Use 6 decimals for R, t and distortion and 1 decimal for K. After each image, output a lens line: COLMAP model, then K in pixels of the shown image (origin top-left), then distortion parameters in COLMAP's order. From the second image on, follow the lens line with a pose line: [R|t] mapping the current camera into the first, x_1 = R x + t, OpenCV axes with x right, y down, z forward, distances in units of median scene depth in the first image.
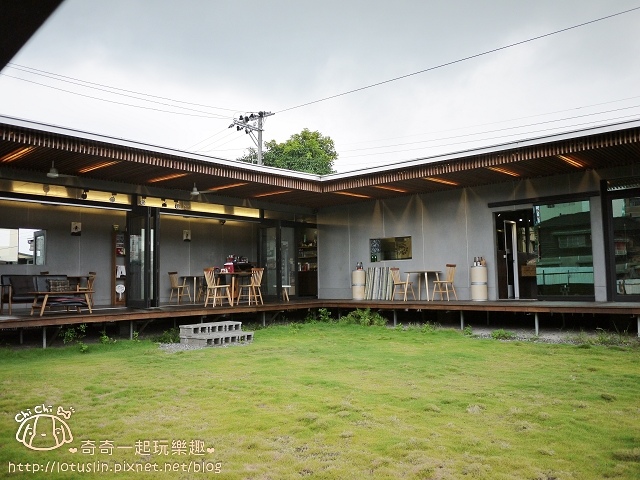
lens RADIAL K [[534.6, 0, 320.0], [0, 534.6, 240.0], [0, 0, 1]] dist [-0.054058, 0.004315]
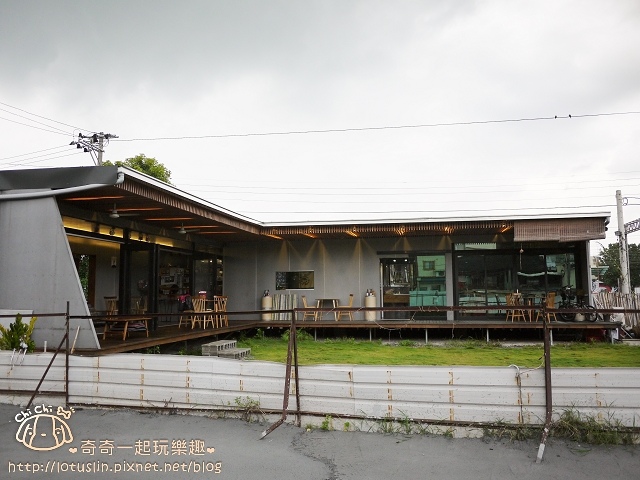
lens RADIAL K [[534.6, 0, 320.0], [0, 534.6, 240.0], [0, 0, 1]] dist [-0.054058, 0.004315]
pose [[0.876892, 0.058923, 0.477062, -0.487892], [-0.045192, 0.998168, -0.040217, -0.034855], [-0.478558, 0.013706, 0.877949, -0.174231]]
